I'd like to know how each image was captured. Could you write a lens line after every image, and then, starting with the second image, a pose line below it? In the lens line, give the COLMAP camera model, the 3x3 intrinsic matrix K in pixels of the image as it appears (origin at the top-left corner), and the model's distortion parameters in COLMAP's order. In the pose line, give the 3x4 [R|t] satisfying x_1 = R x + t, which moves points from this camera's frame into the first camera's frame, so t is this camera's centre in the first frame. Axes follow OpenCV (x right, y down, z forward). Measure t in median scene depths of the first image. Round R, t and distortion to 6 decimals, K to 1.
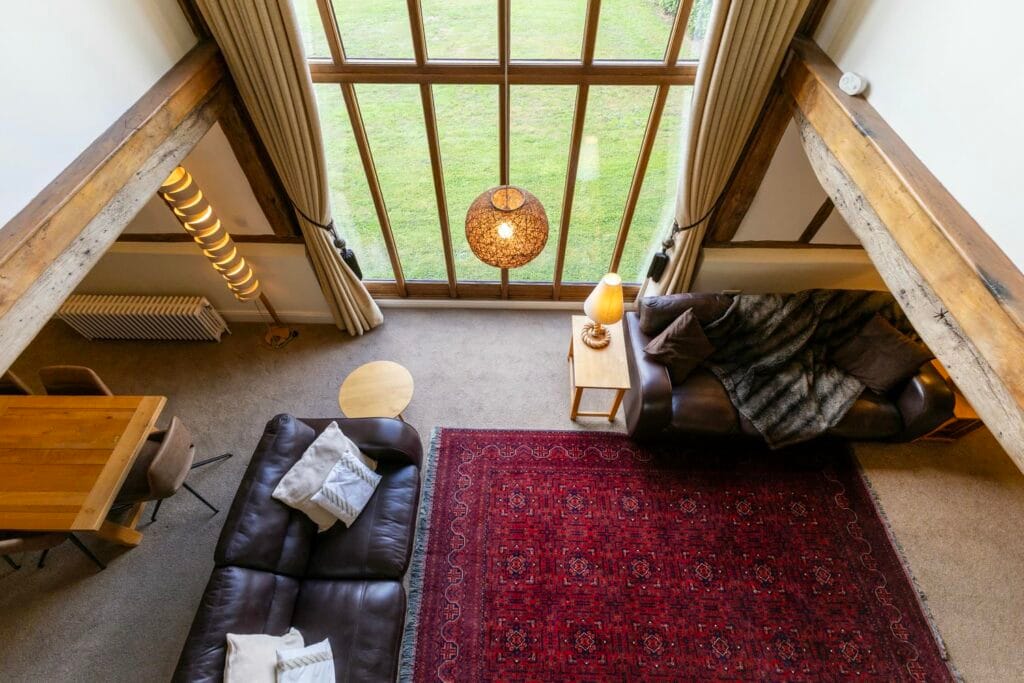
lens RADIAL K [[449.4, 0, 510.9], [0, 449.4, 340.7], [0, 0, 1]] dist [0.004161, -0.000009]
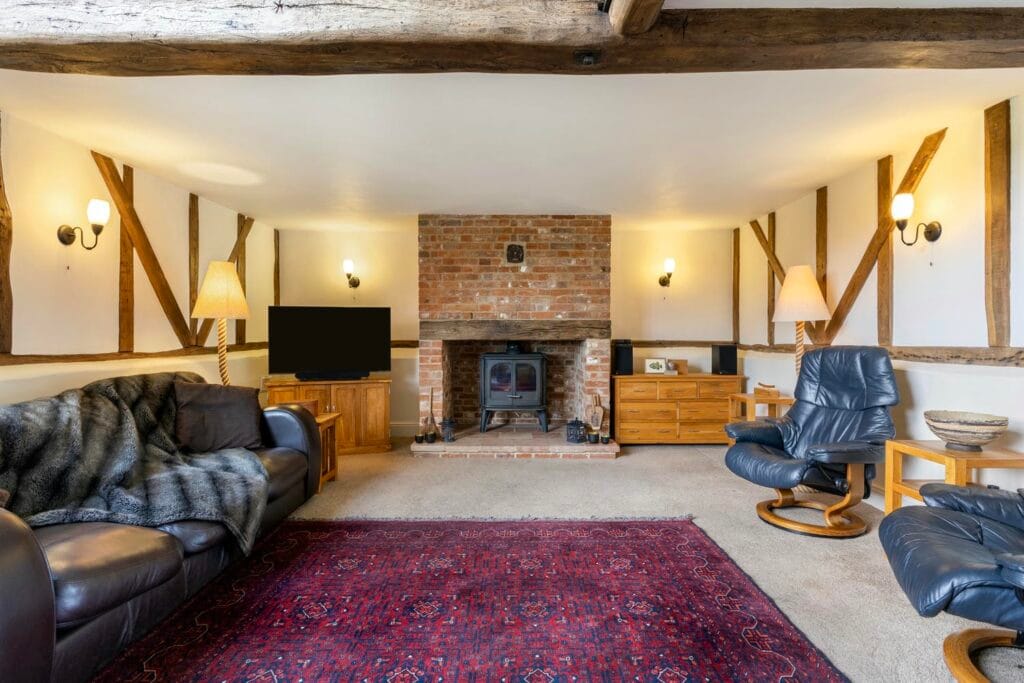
lens RADIAL K [[503.3, 0, 507.8], [0, 503.3, 341.4], [0, 0, 1]] dist [0.000409, -0.000107]
pose [[-0.015503, -0.015120, 0.999765, -0.081120], [0.805382, 0.592369, 0.021447, 0.388307], [-0.592554, 0.805525, 0.002994, 0.667855]]
